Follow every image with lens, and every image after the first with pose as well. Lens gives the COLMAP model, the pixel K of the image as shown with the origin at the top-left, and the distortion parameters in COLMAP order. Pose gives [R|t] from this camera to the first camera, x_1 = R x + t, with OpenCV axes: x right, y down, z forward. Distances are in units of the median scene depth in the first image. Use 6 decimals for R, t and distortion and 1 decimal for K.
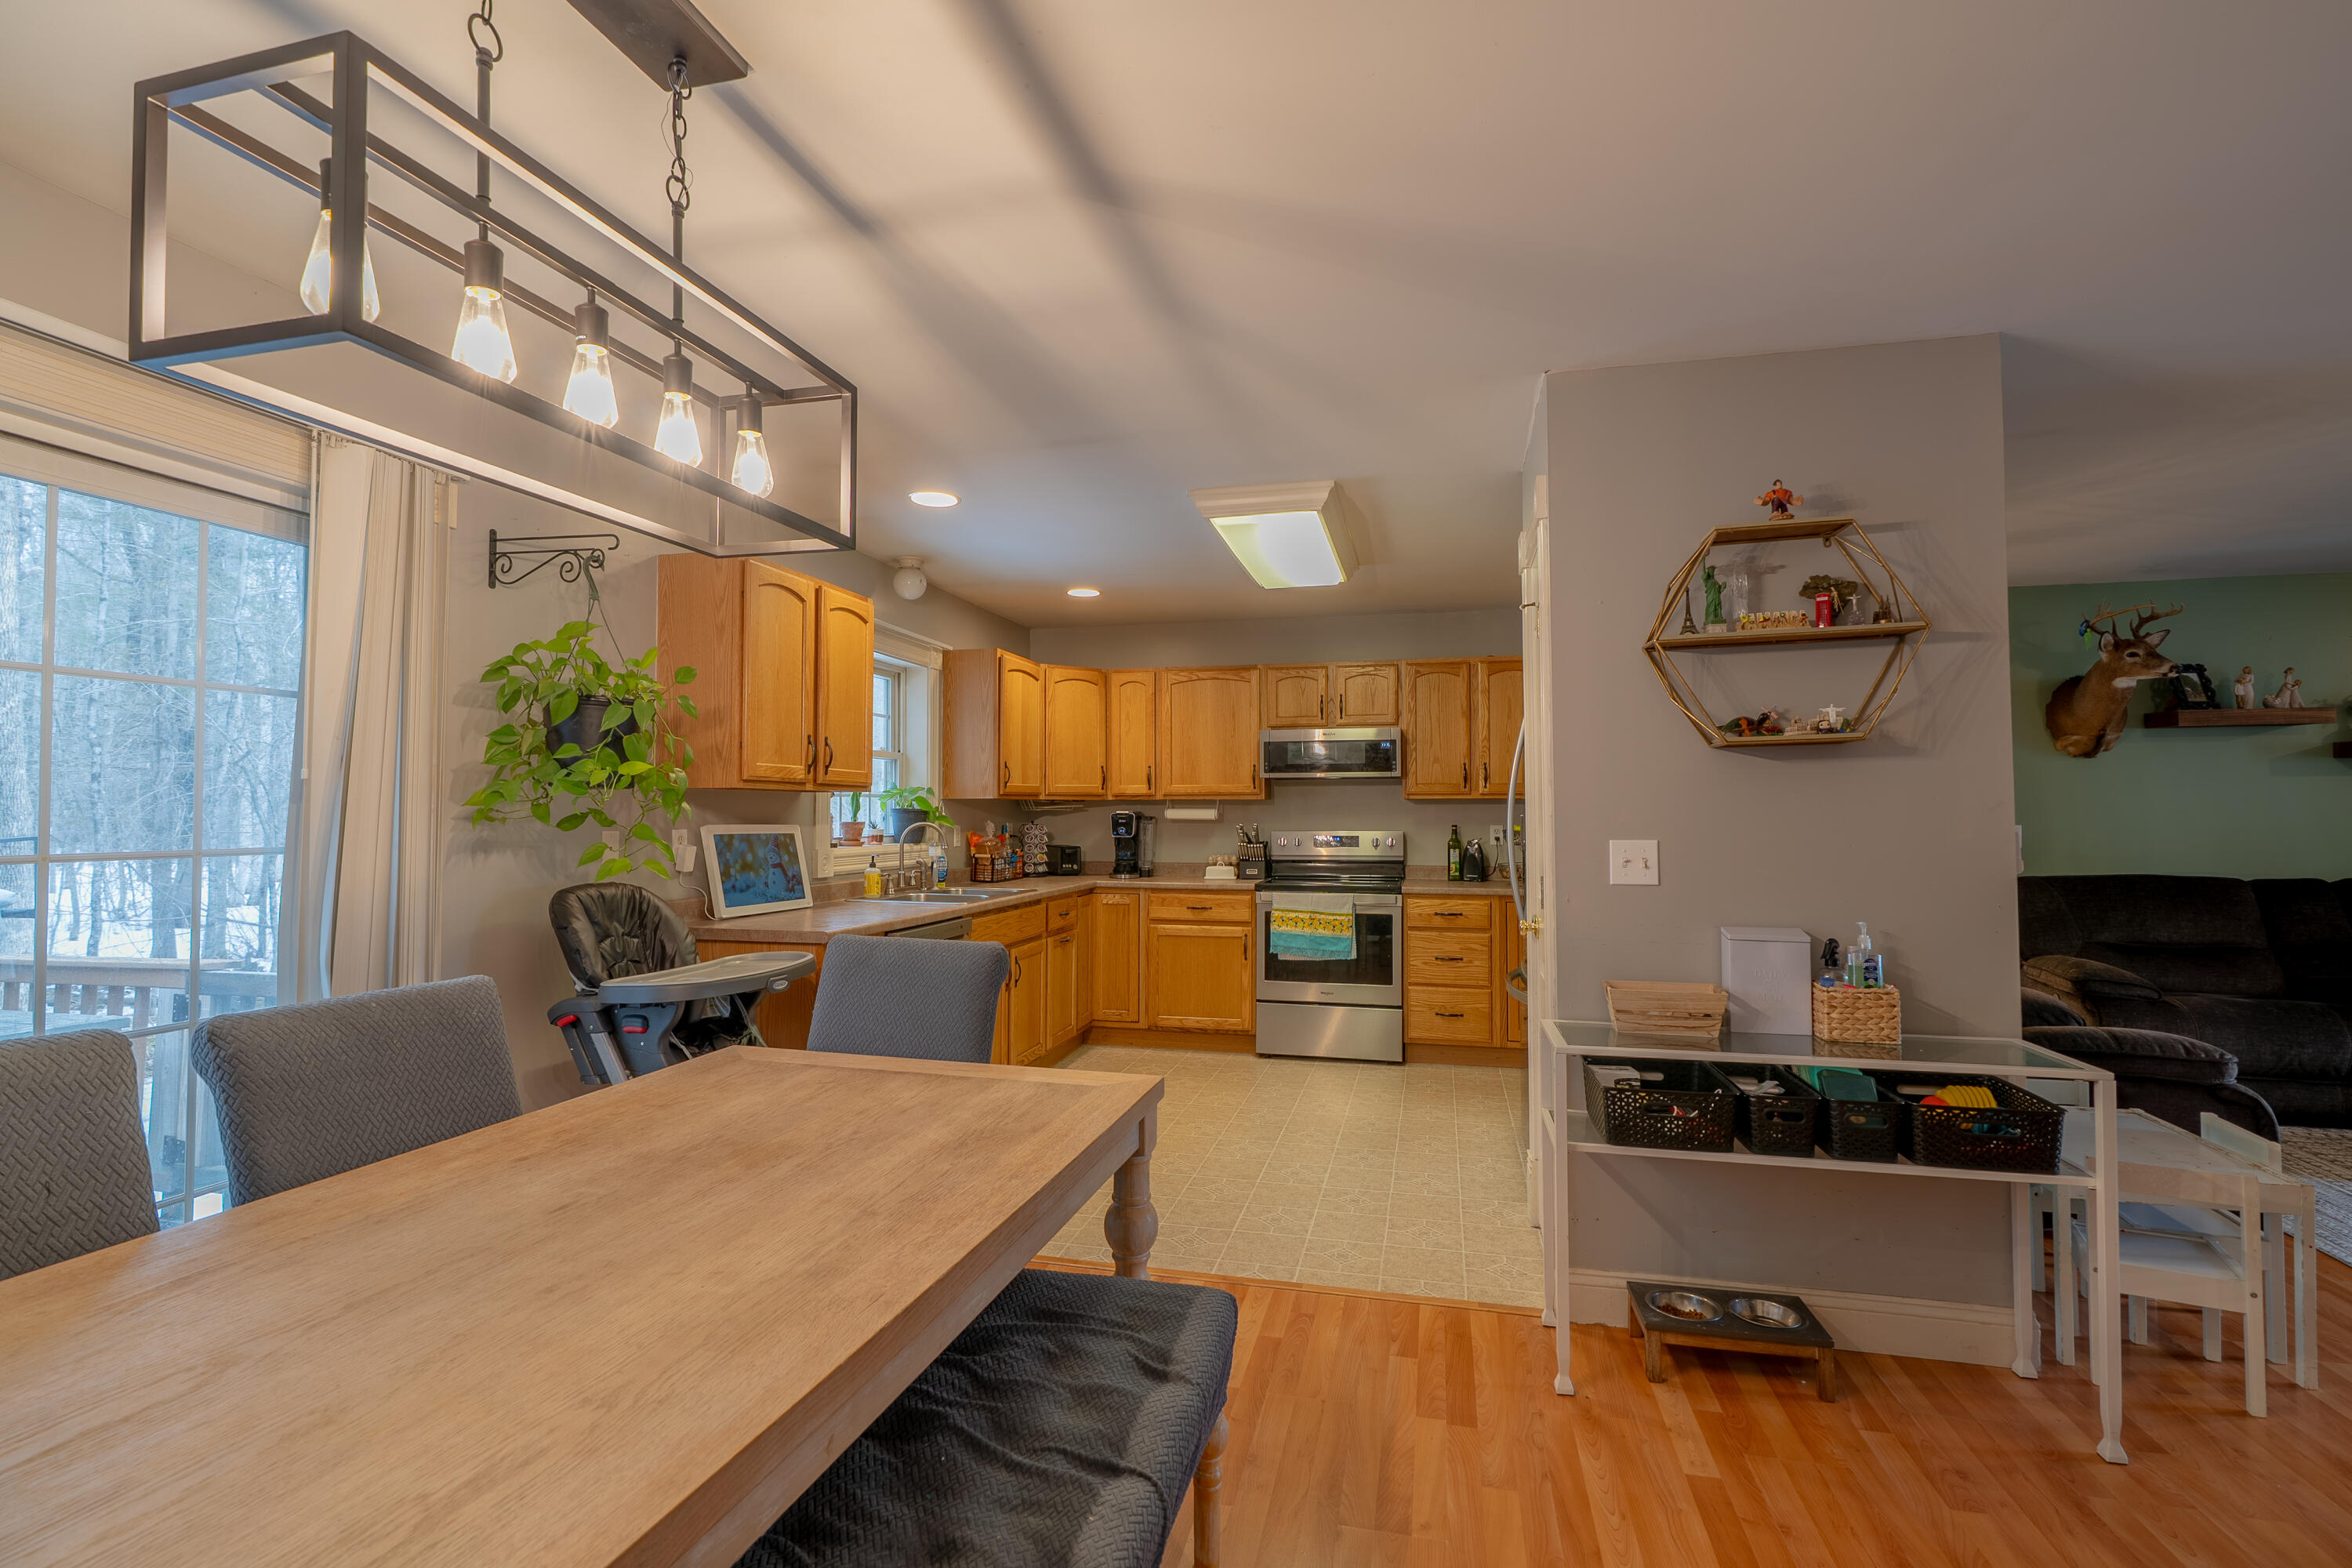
lens RADIAL K [[1060.4, 0, 1173.7], [0, 1060.4, 779.9], [0, 0, 1]] dist [-0.005108, 0.003119]
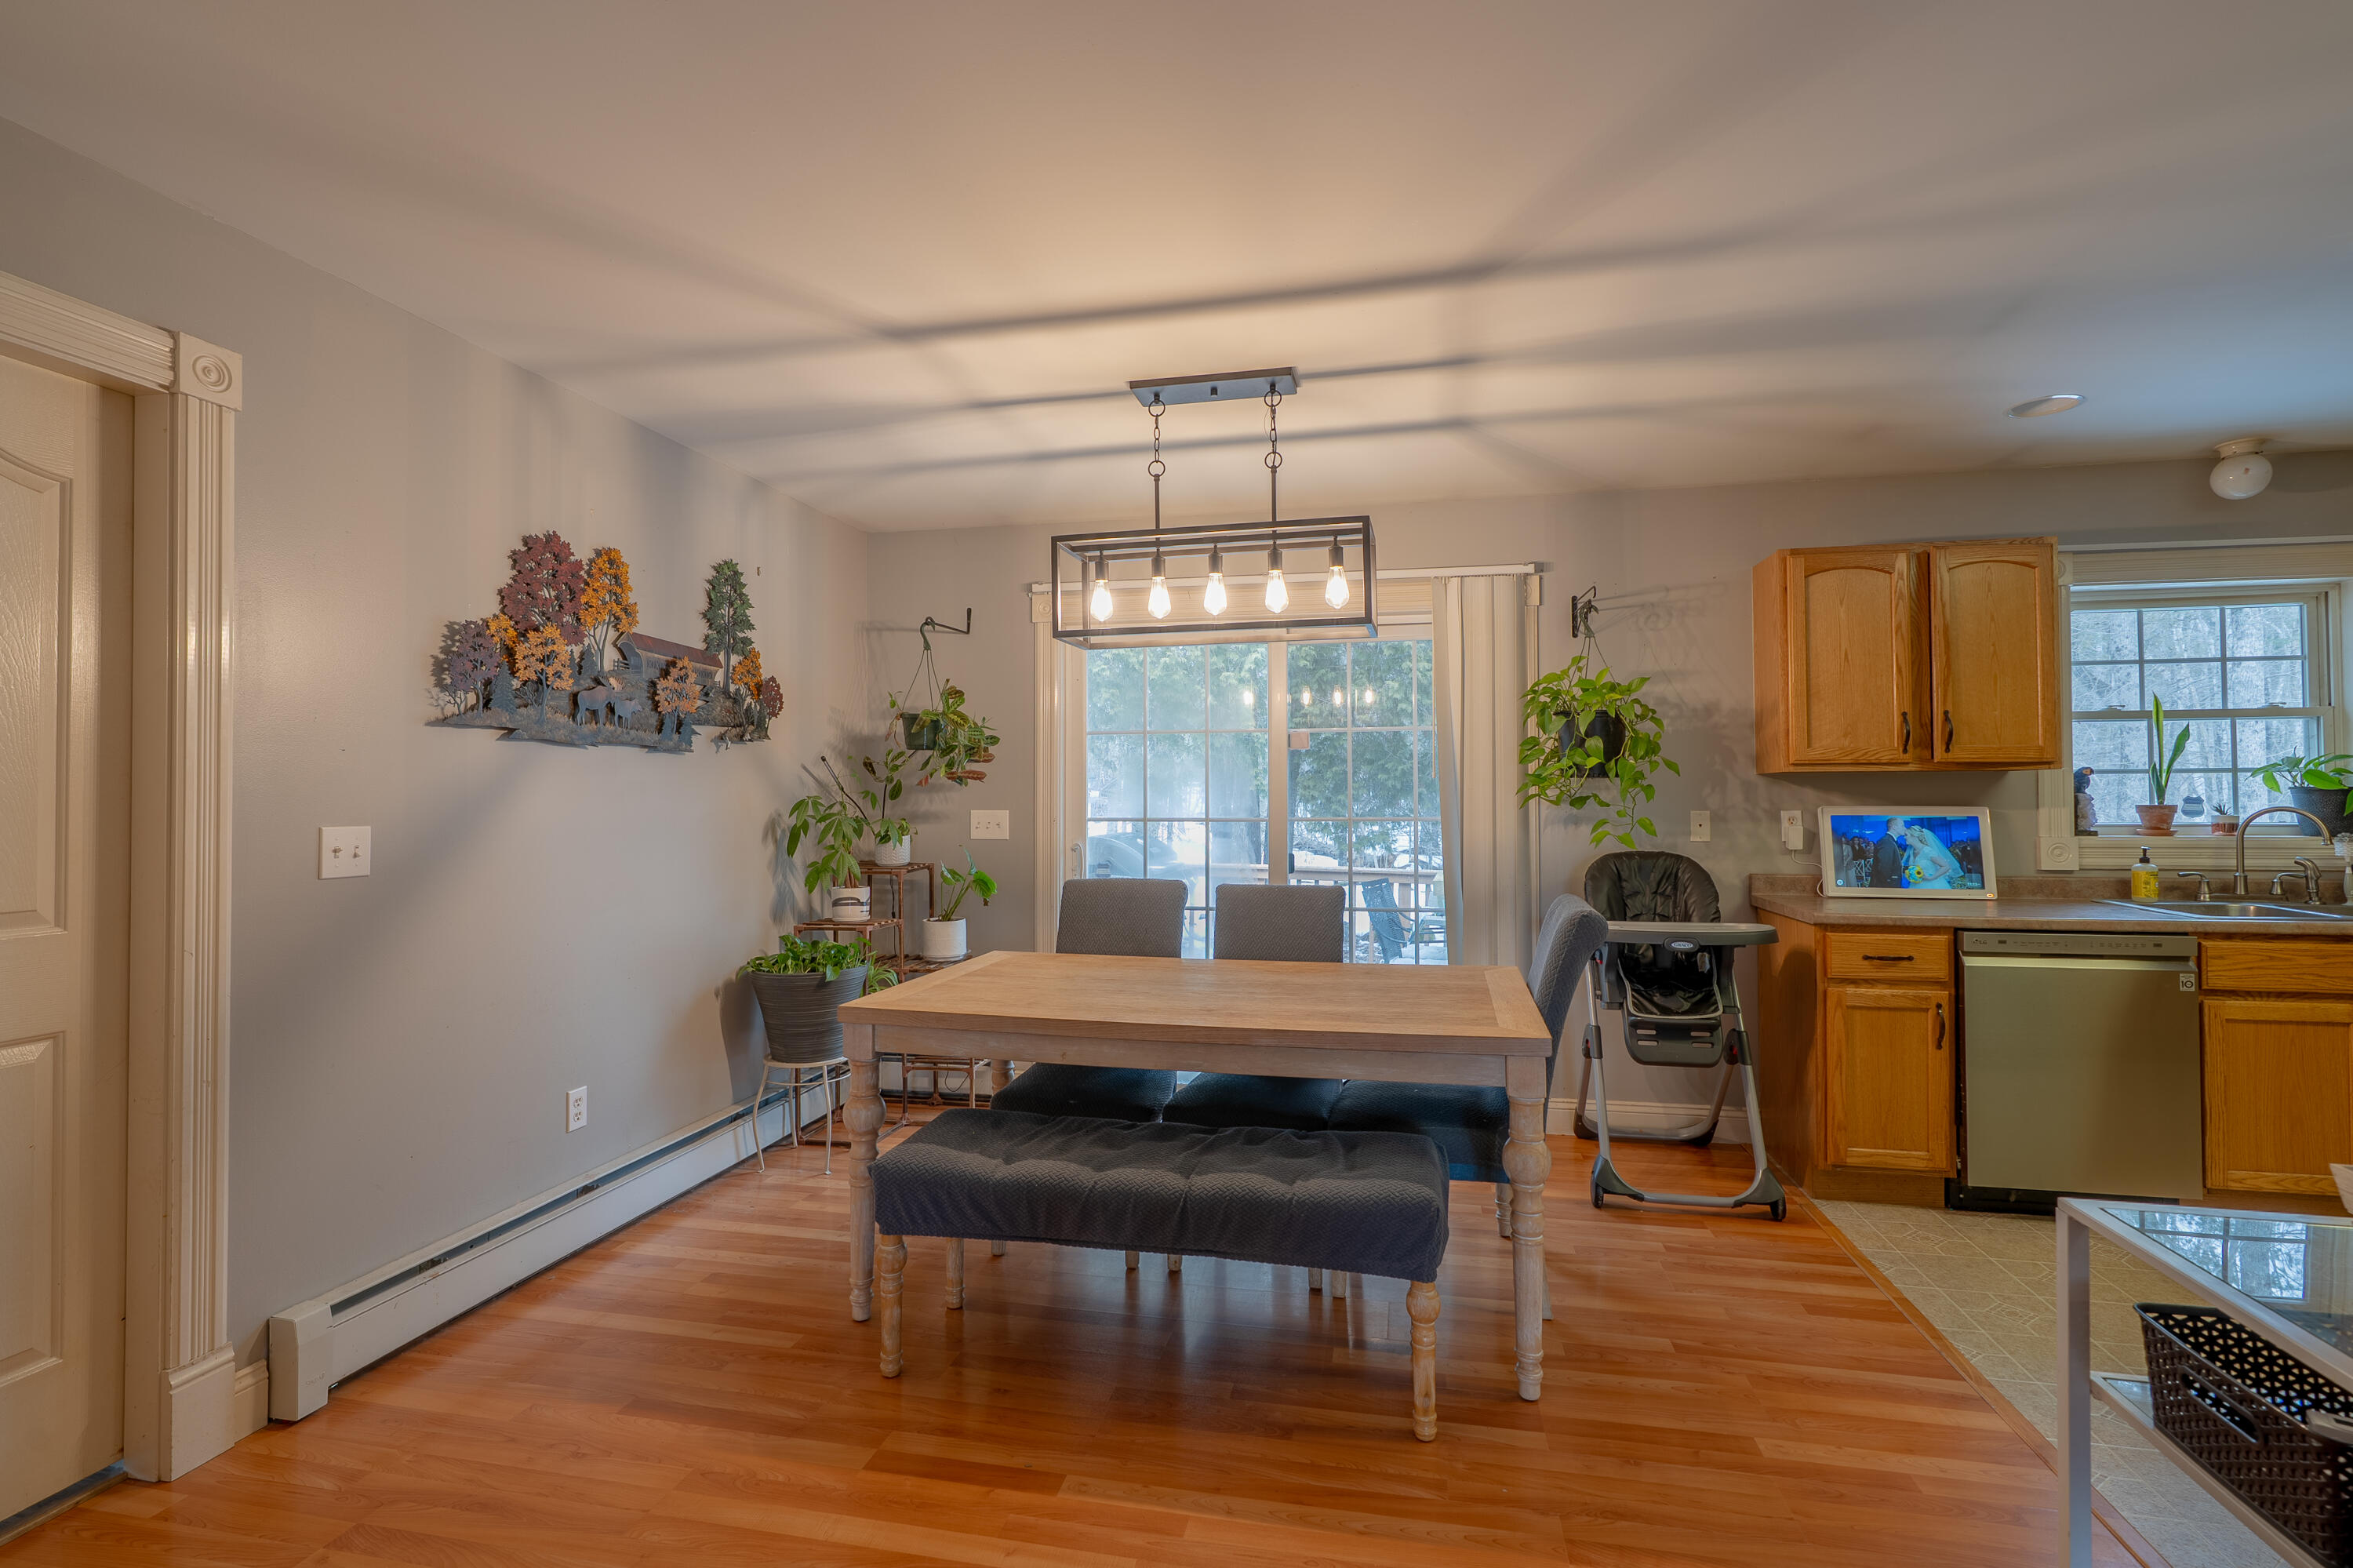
lens RADIAL K [[1060.8, 0, 1187.2], [0, 1060.8, 788.1], [0, 0, 1]] dist [-0.005108, 0.003119]
pose [[0.037959, -0.009998, -0.999229, 0.443613], [0.035799, 0.999322, -0.008639, 0.007795], [0.998638, -0.035444, 0.038291, 0.247777]]
